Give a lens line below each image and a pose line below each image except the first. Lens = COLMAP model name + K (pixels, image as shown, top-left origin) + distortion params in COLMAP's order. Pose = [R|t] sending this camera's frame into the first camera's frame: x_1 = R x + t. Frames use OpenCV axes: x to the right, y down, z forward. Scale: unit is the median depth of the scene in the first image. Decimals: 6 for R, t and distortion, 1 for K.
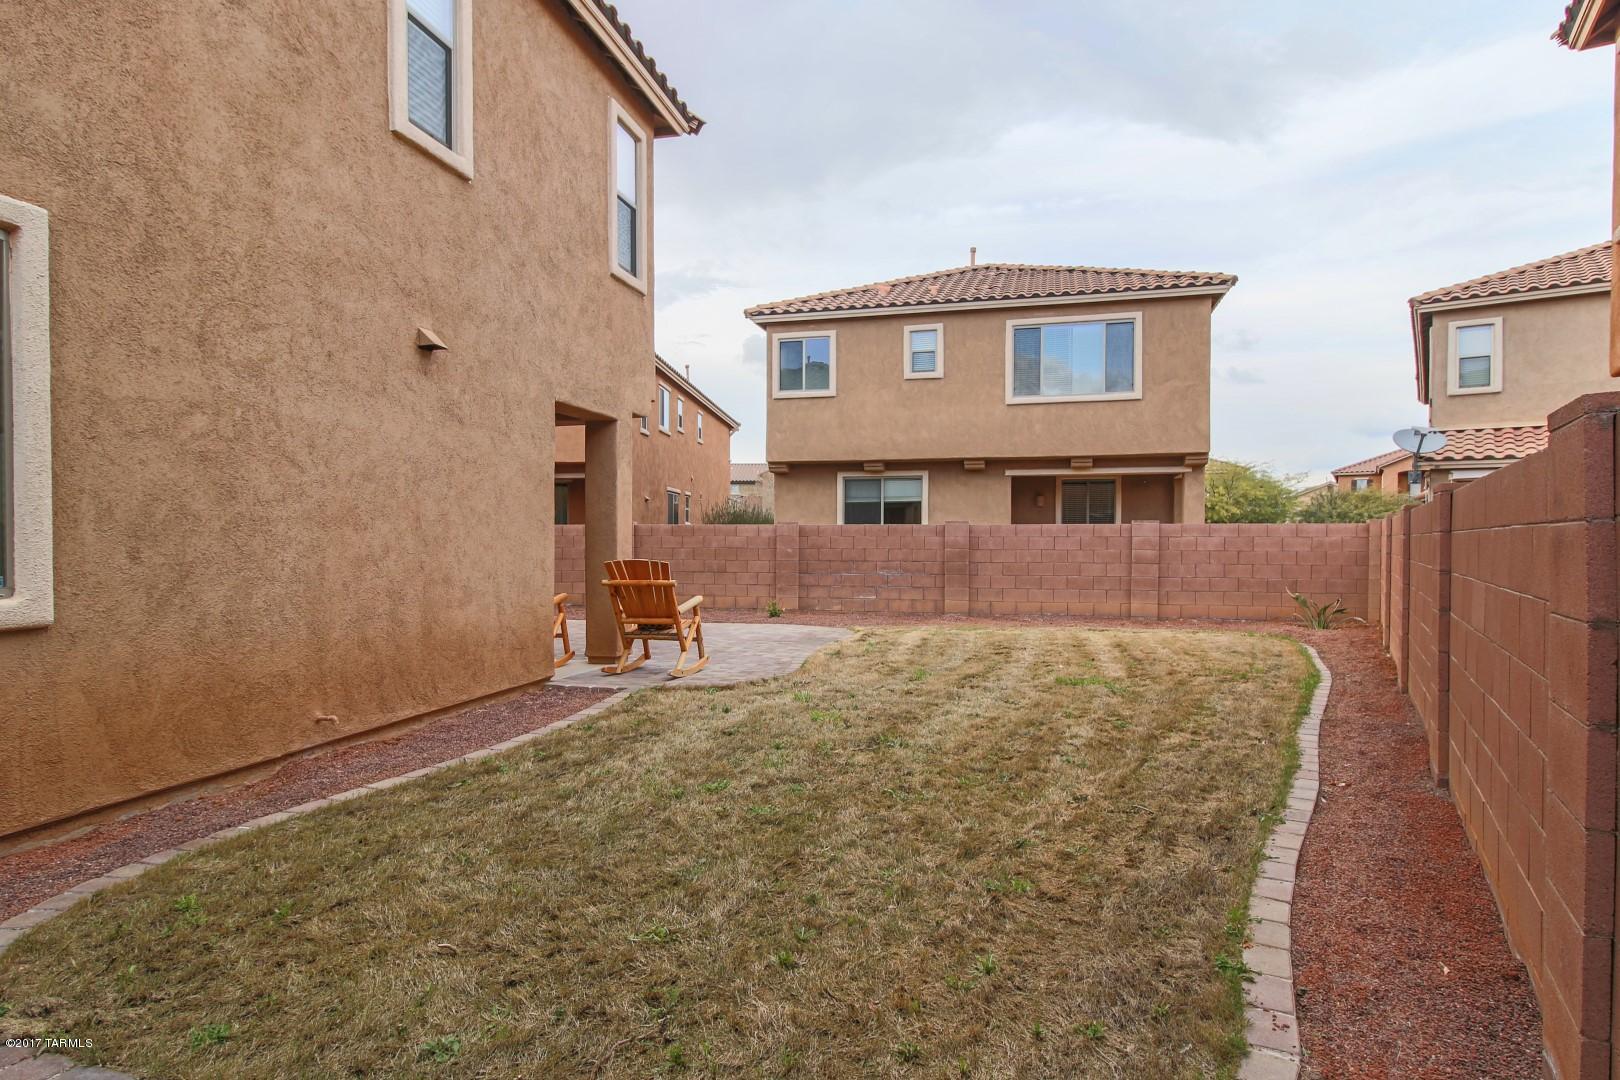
lens RADIAL K [[873.3, 0, 809.7], [0, 873.3, 561.4], [0, 0, 1]] dist [0.007477, -0.000063]
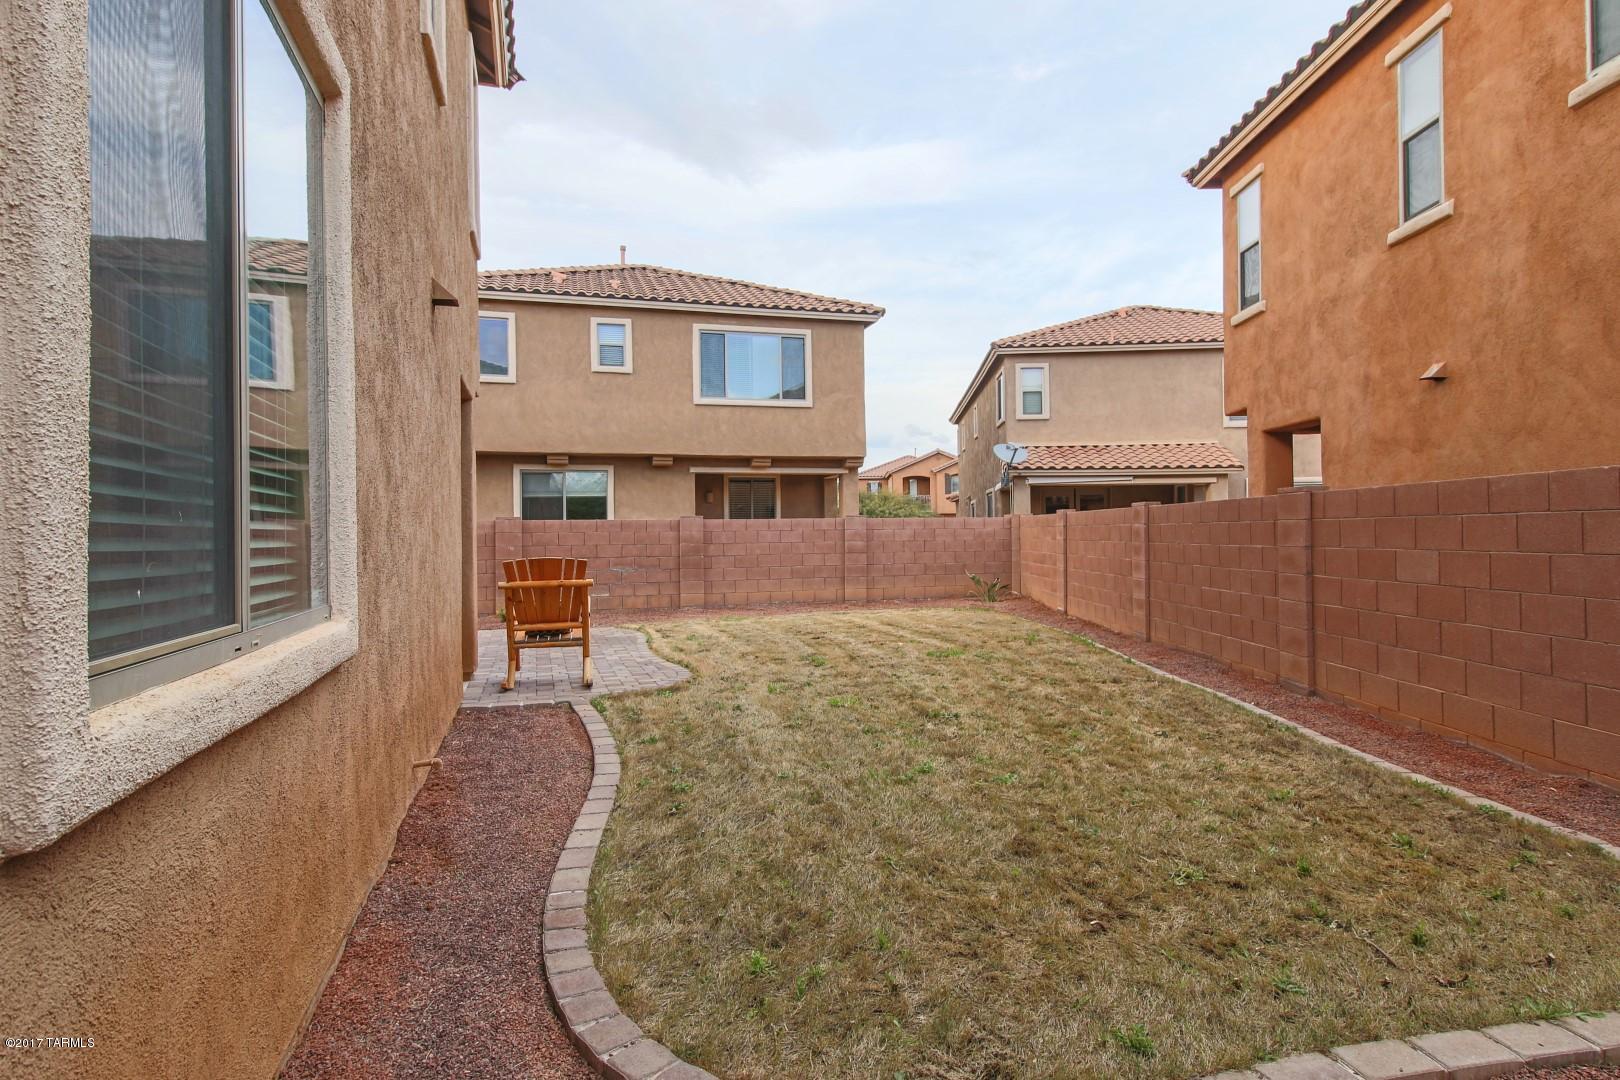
lens RADIAL K [[872.5, 0, 810.0], [0, 872.5, 540.0], [0, 0, 1]] dist [0.000353, -0.000056]
pose [[0.861004, -0.015211, 0.508371, -0.188645], [0.025914, 0.999566, -0.013981, -0.000288], [-0.507938, 0.025212, 0.861025, 0.042517]]
